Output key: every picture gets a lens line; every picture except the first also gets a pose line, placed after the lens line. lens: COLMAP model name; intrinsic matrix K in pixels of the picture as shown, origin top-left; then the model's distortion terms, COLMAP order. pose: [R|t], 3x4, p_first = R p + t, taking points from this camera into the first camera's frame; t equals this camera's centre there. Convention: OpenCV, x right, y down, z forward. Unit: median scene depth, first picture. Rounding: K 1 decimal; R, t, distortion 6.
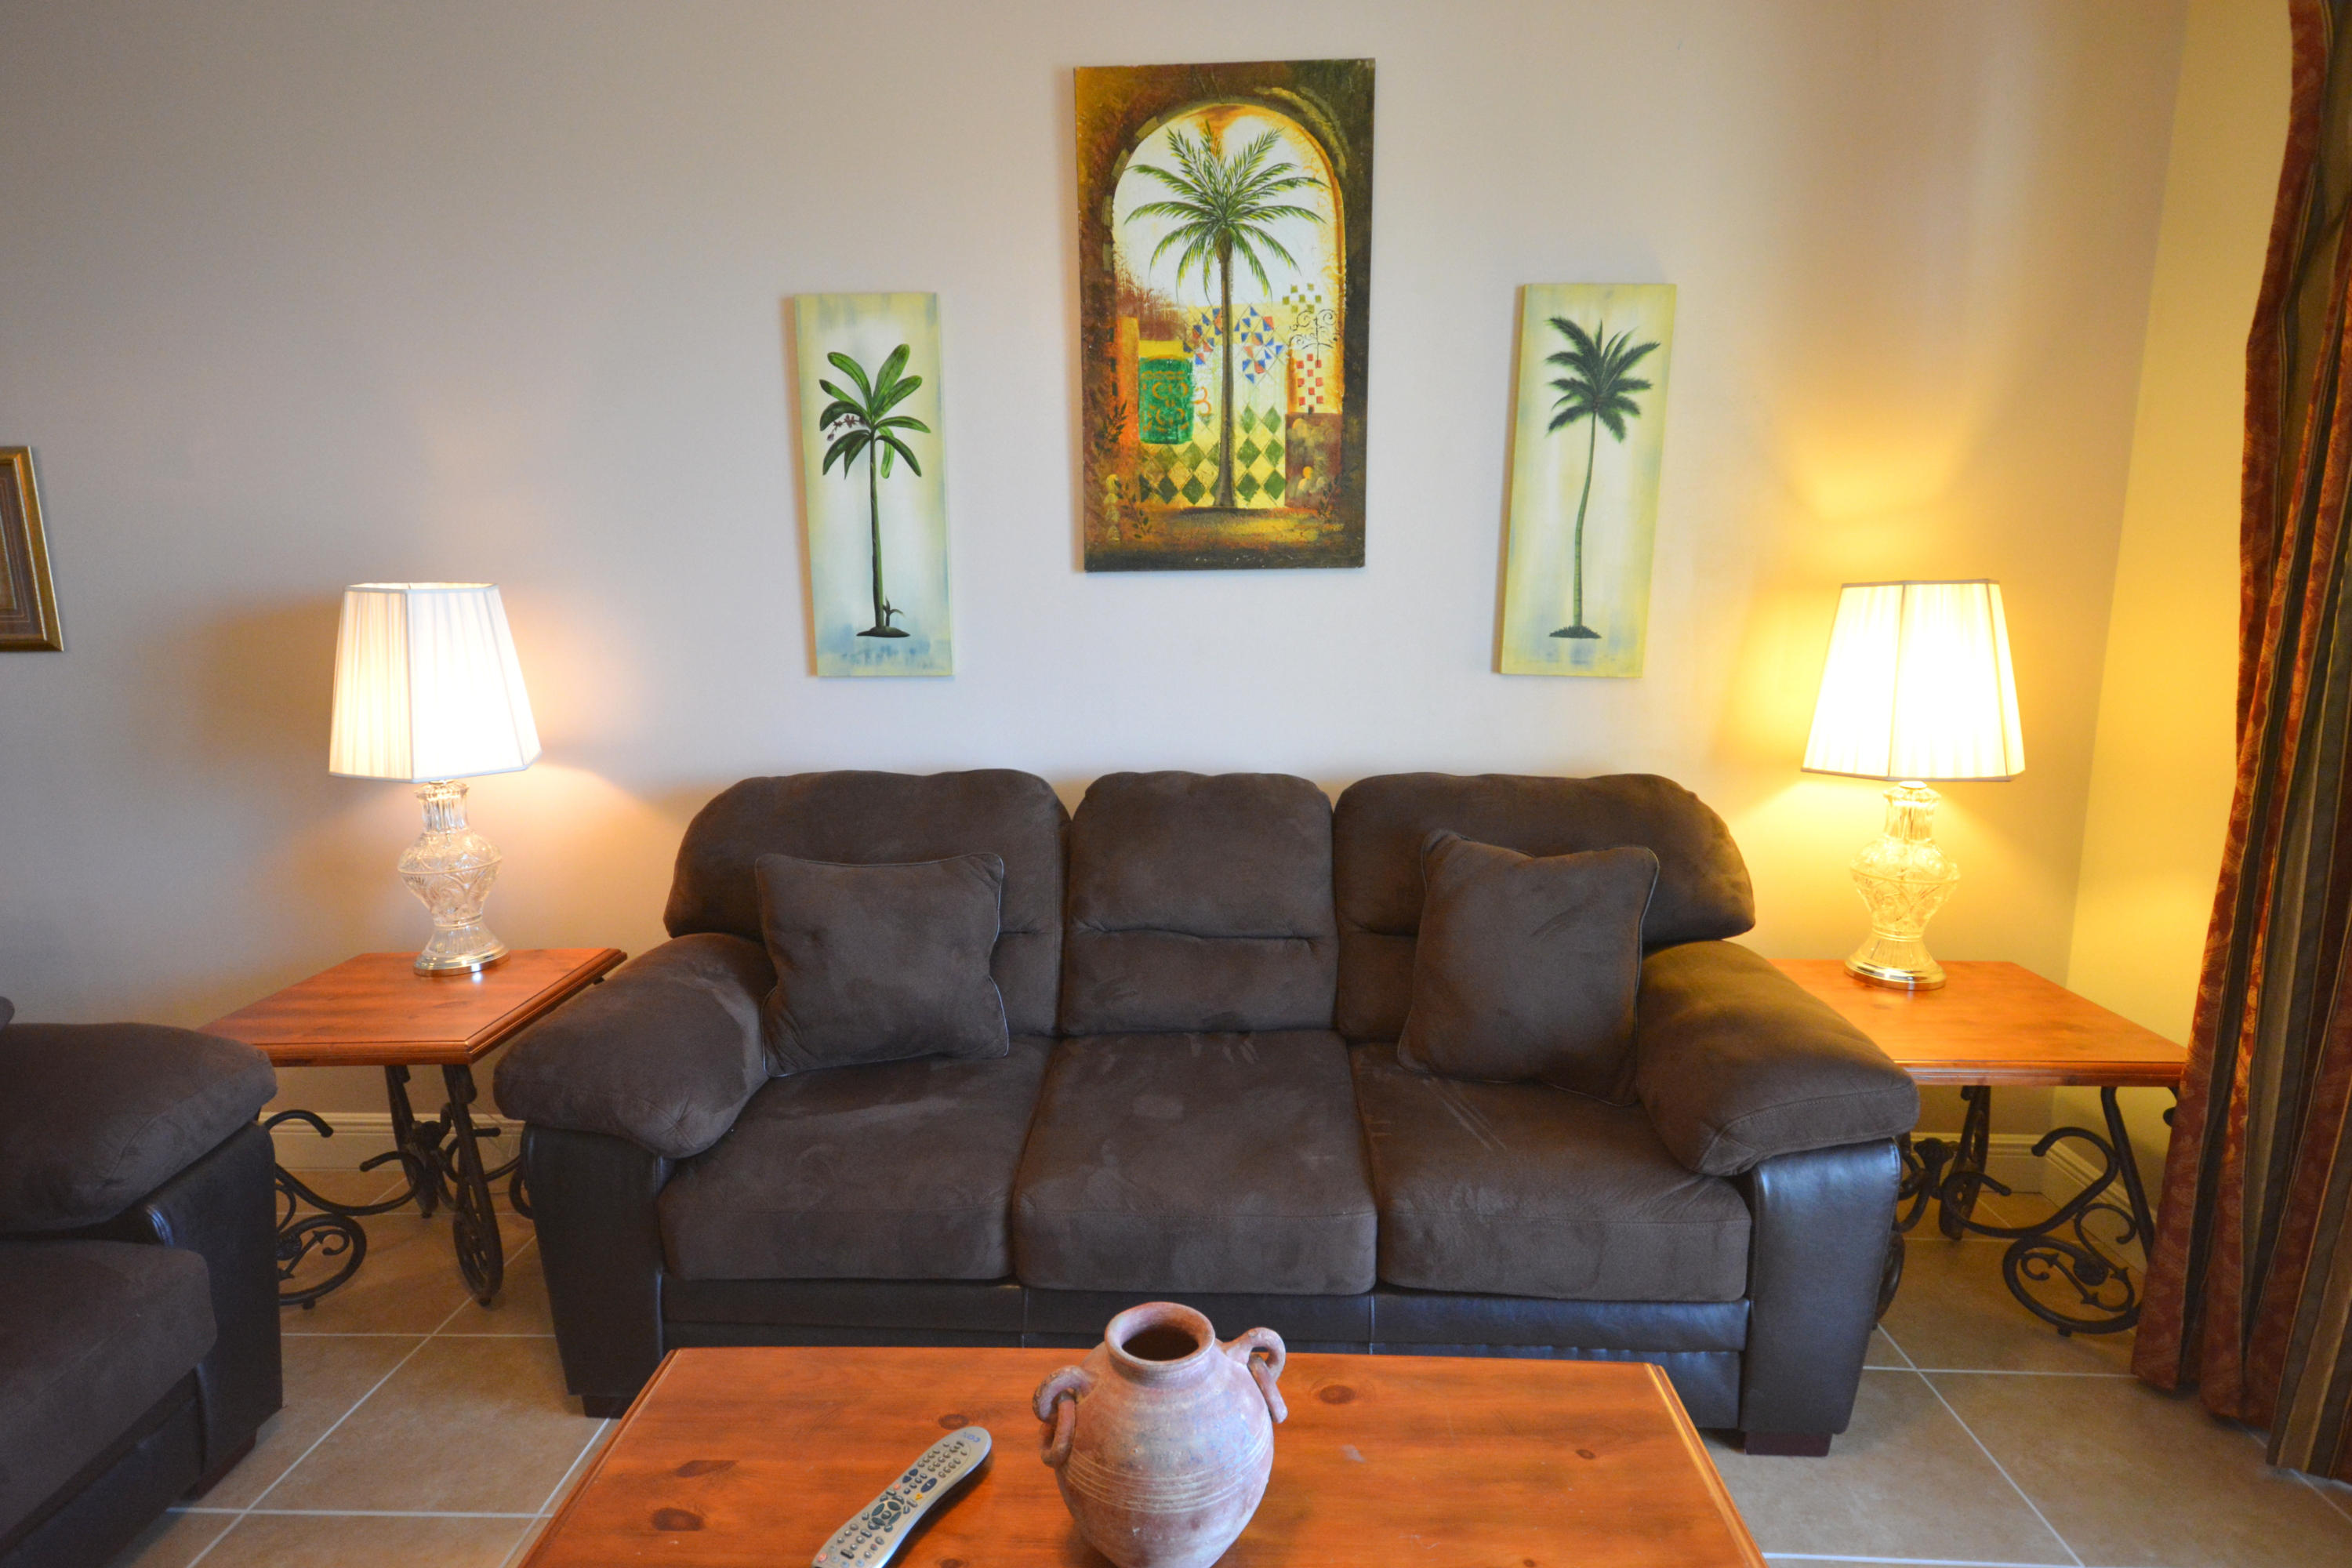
lens RADIAL K [[1287.4, 0, 1179.3], [0, 1287.4, 785.7], [0, 0, 1]] dist [0.001116, 0.004097]
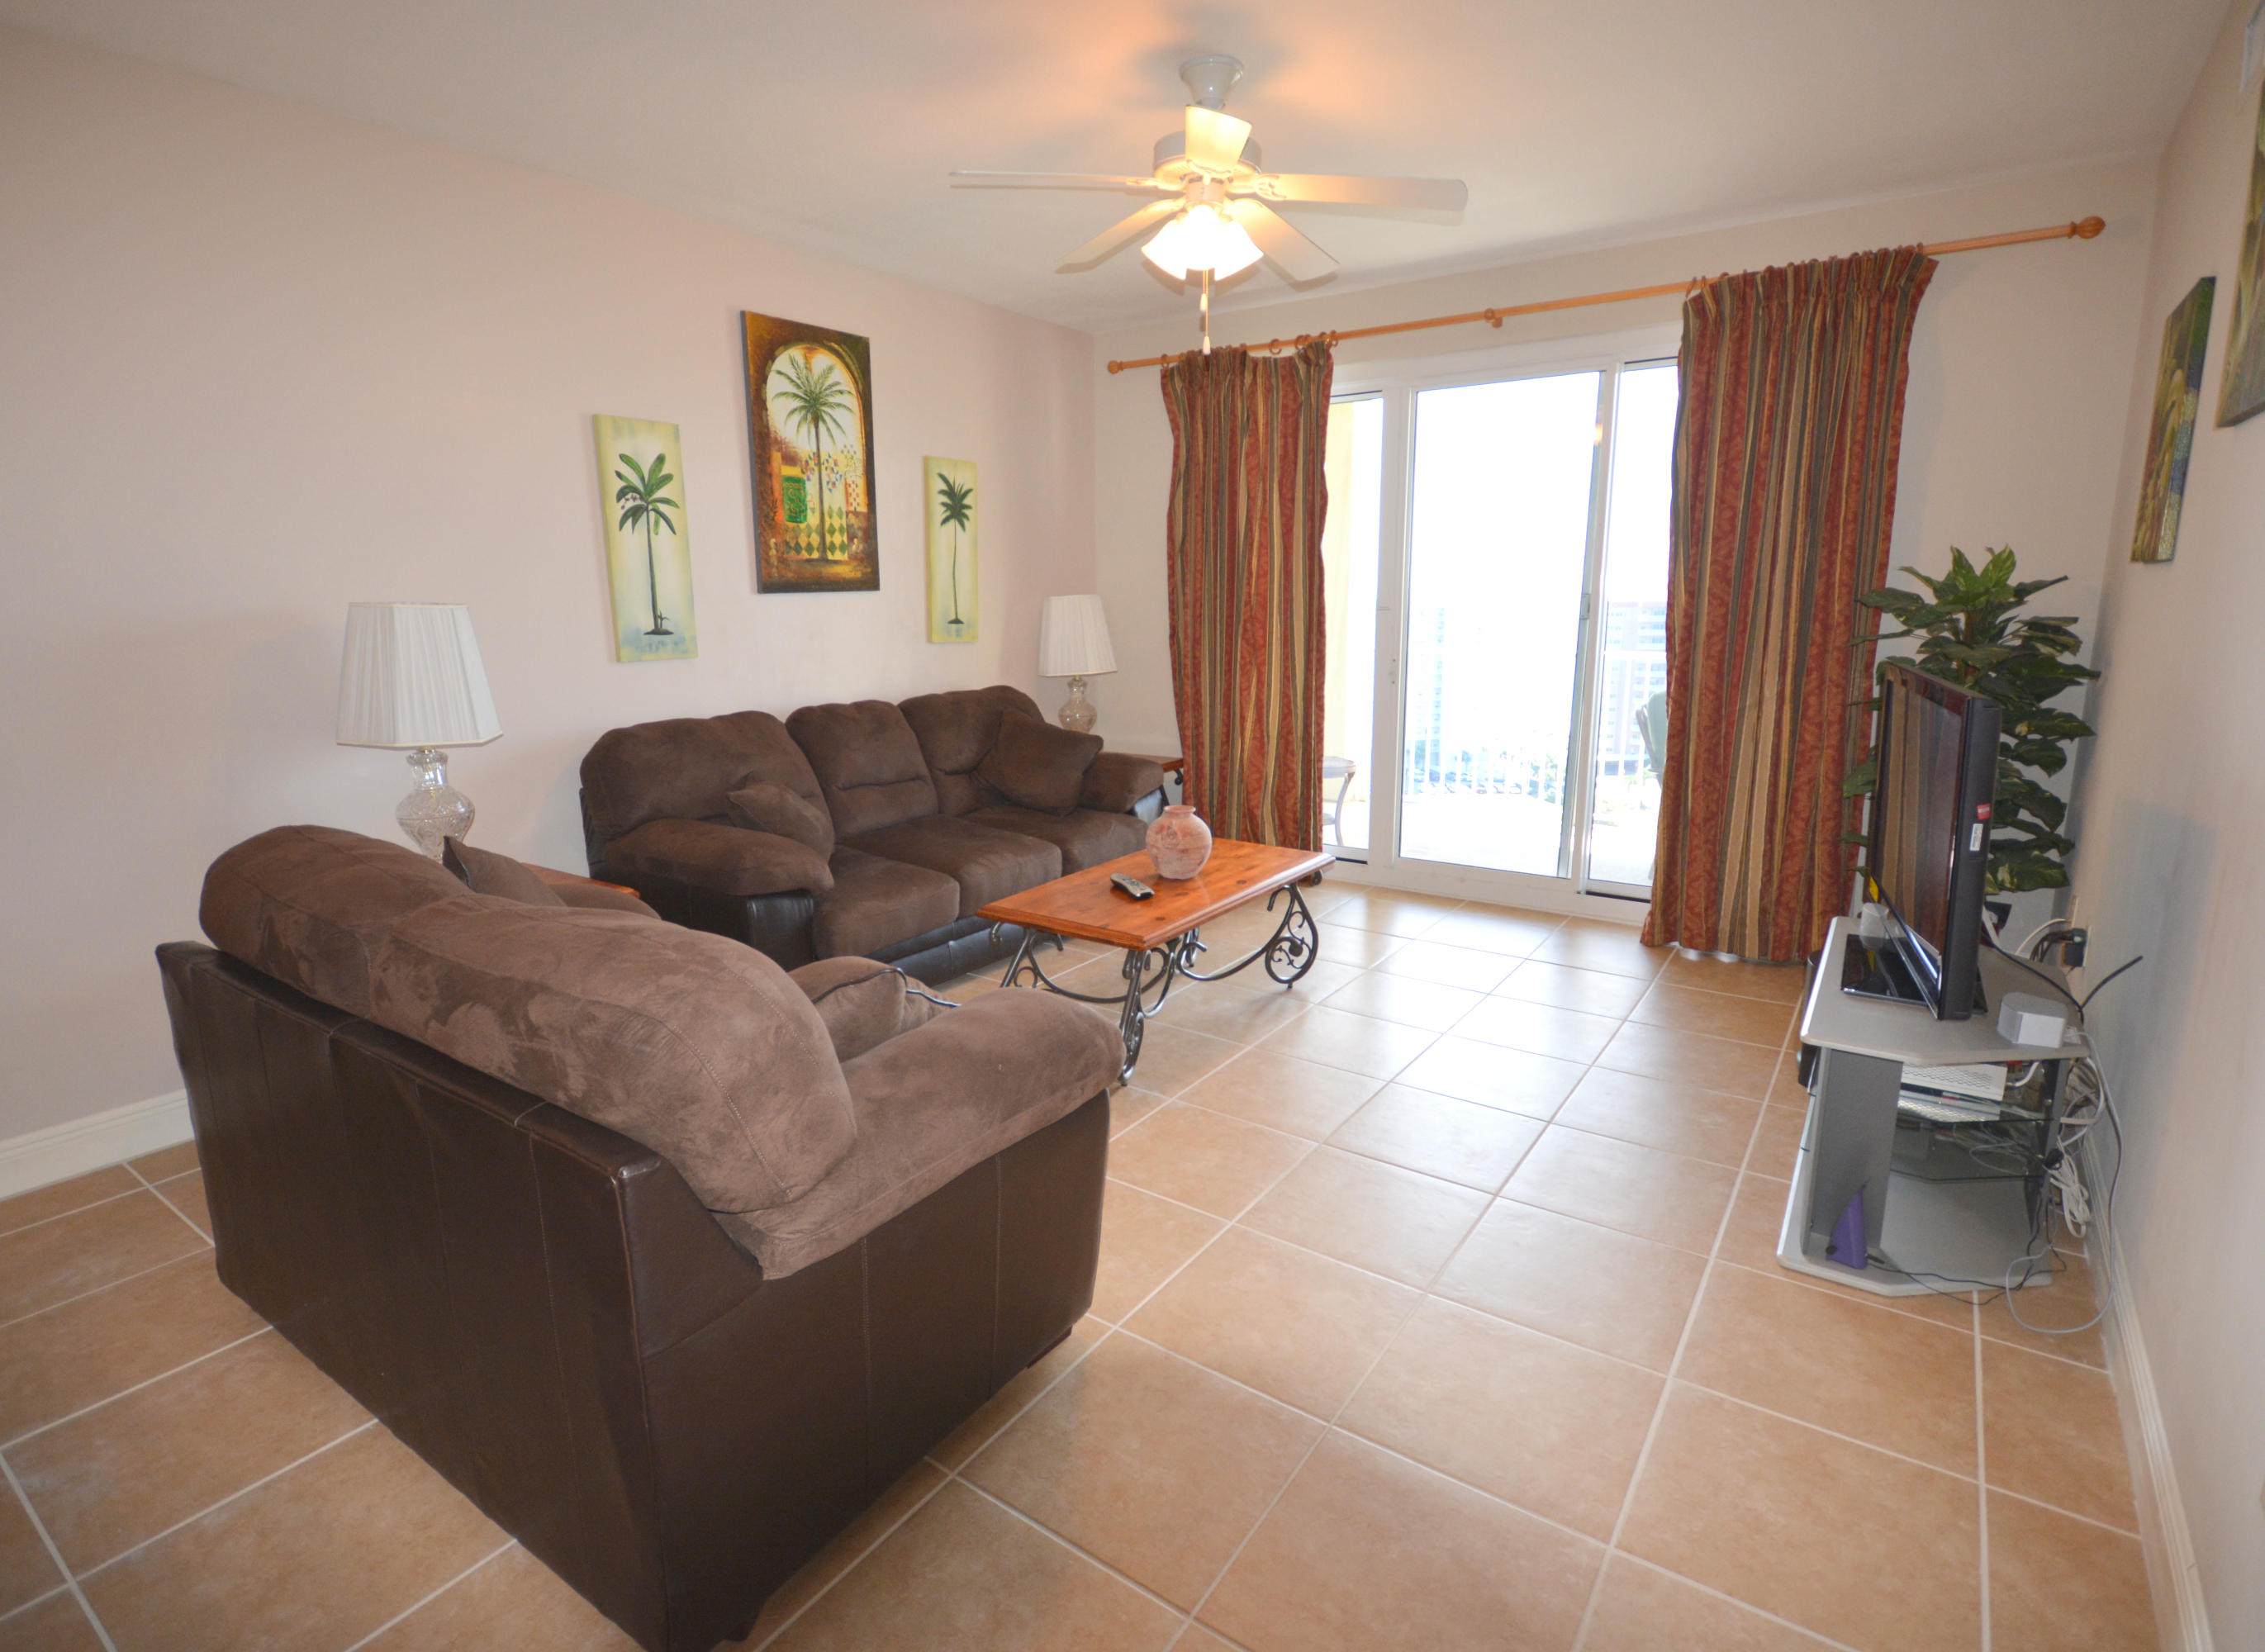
lens RADIAL K [[1134.0, 0, 1135.6], [0, 1134.0, 809.7], [0, 0, 1]] dist [-0.001859, -0.000245]
pose [[0.532377, -0.160798, 0.831095, -1.167438], [0.146084, 0.984515, 0.096904, 0.049858], [-0.833807, 0.069821, 0.547623, -0.255286]]
